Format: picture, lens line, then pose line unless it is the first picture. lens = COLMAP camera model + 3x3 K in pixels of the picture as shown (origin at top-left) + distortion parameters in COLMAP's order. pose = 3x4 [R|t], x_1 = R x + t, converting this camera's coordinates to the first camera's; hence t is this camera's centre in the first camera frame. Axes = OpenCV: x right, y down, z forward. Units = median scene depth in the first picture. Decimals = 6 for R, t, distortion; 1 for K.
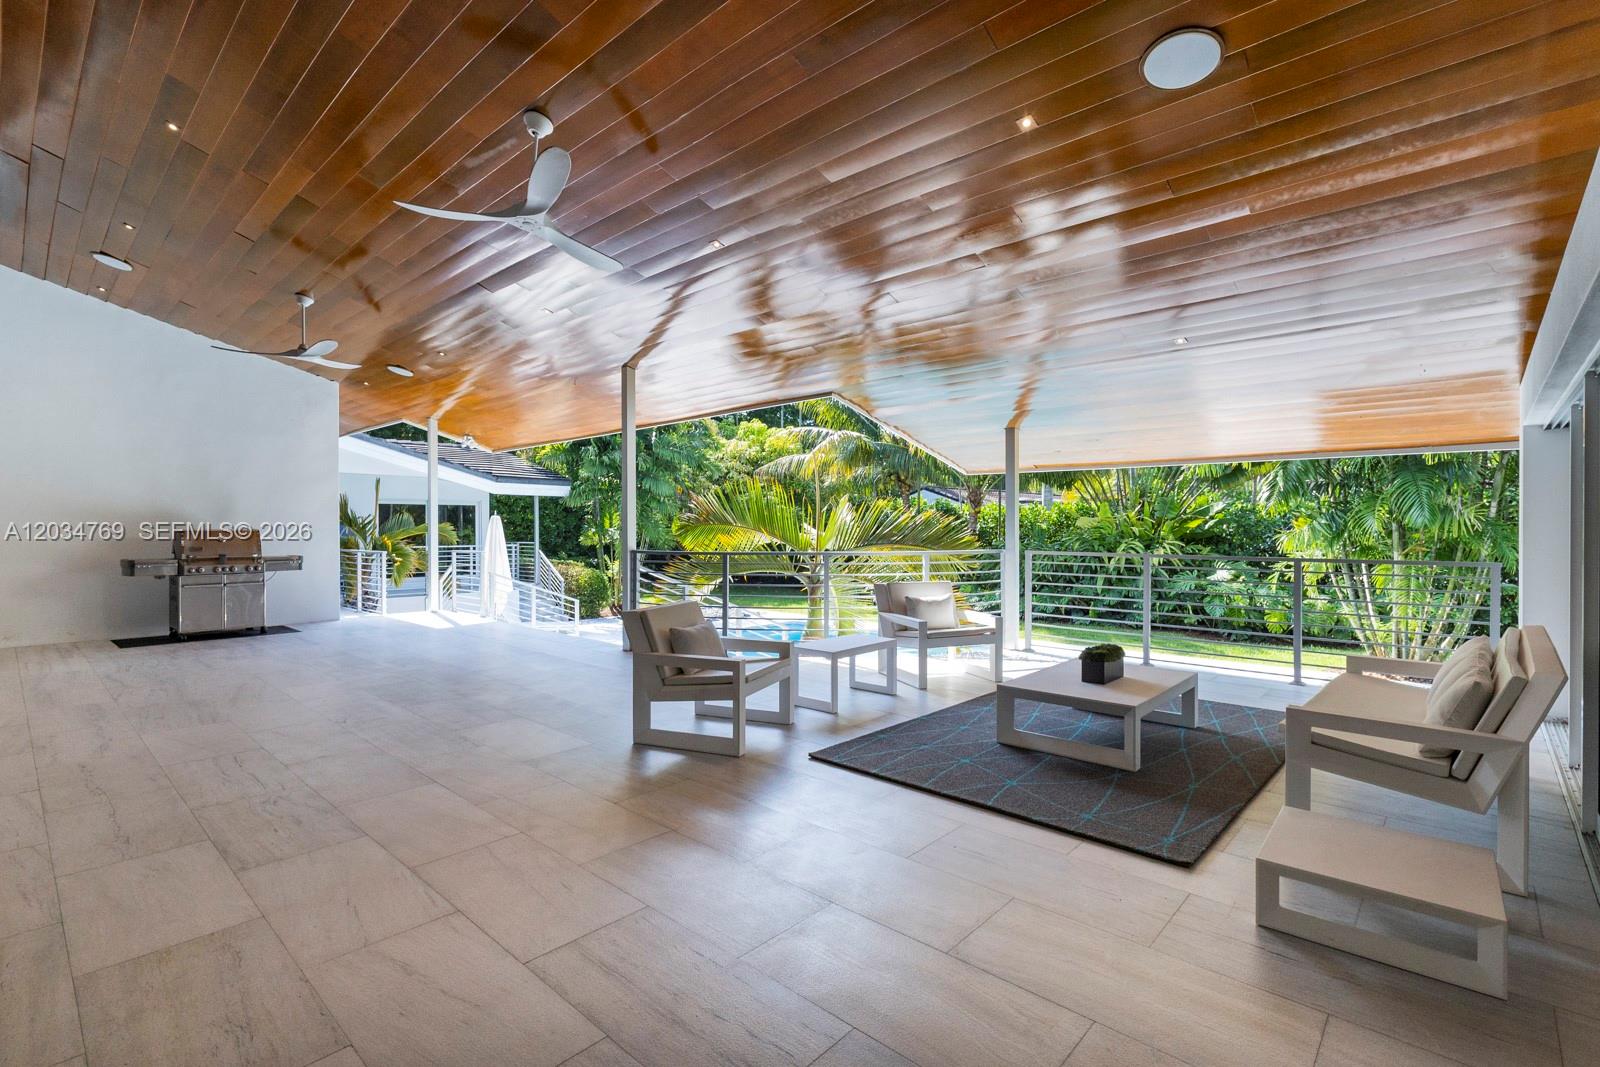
lens RADIAL K [[742.5, 0, 796.6], [0, 742.5, 528.7], [0, 0, 1]] dist [-0.000622, 0.000030]
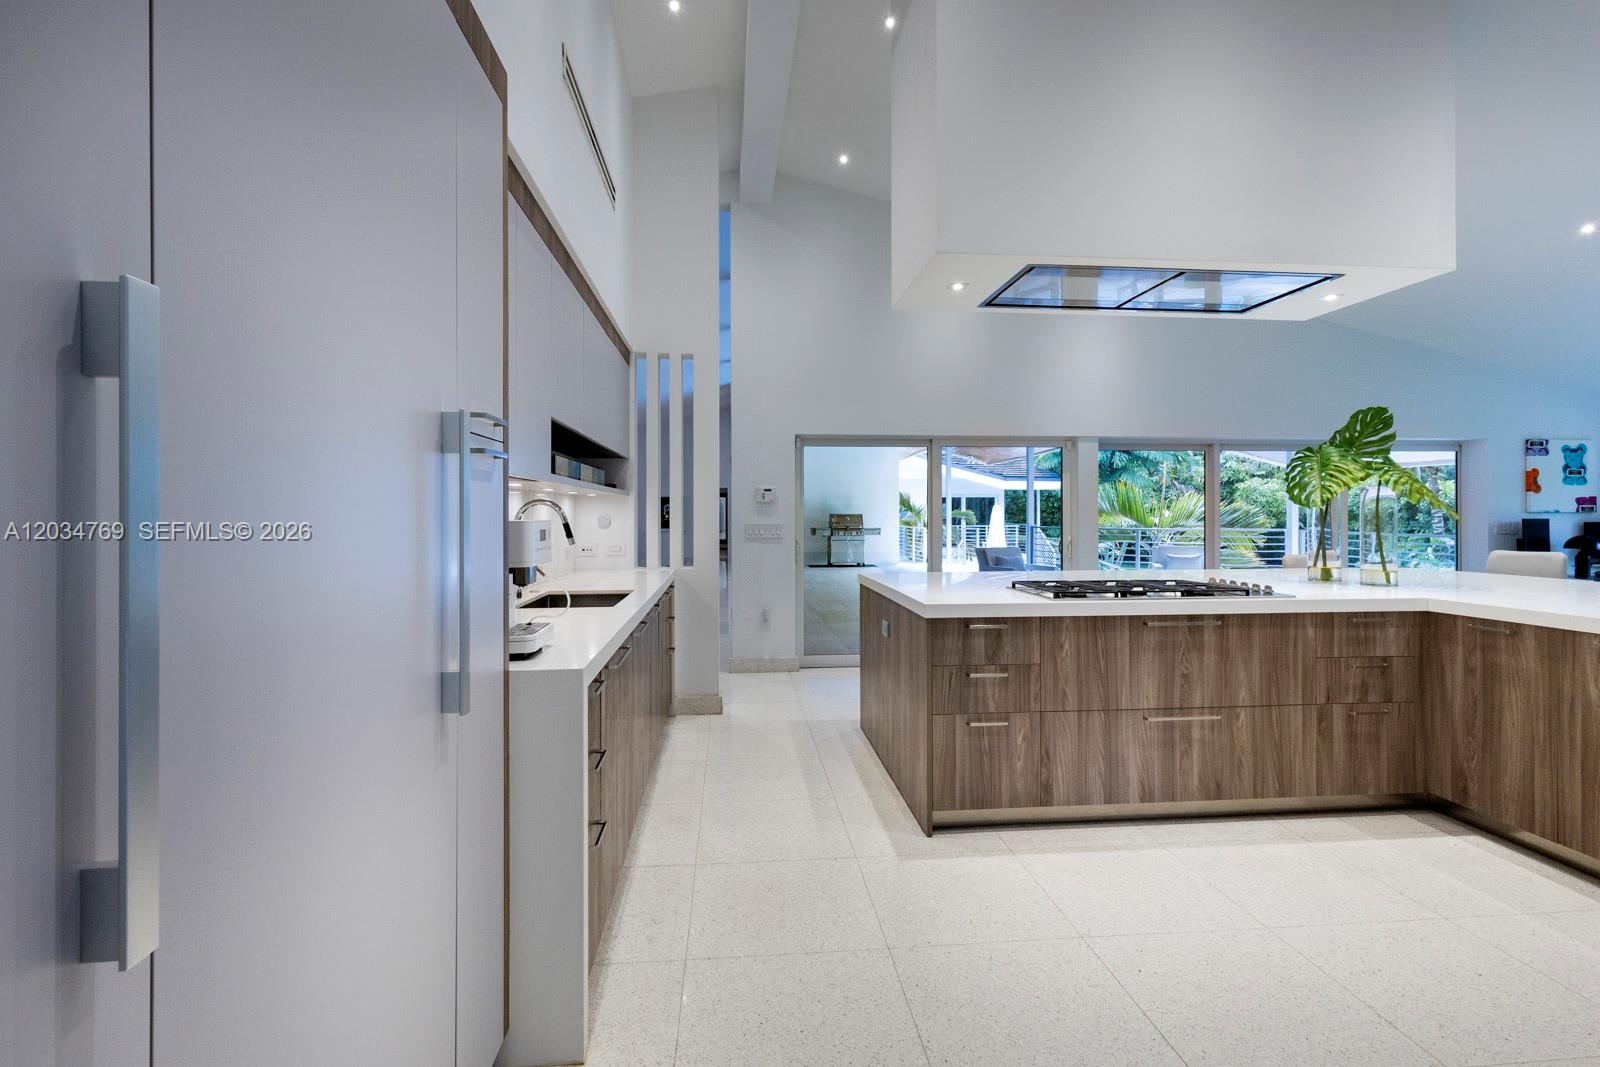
lens RADIAL K [[742.5, 0, 799.5], [0, 742.5, 520.7], [0, 0, 1]] dist [-0.000622, 0.000030]
pose [[0.747419, 0.009301, -0.664288, 0.462980], [-0.003763, 0.999945, 0.009767, 0.000655], [0.664342, -0.004800, 0.747413, -0.588425]]
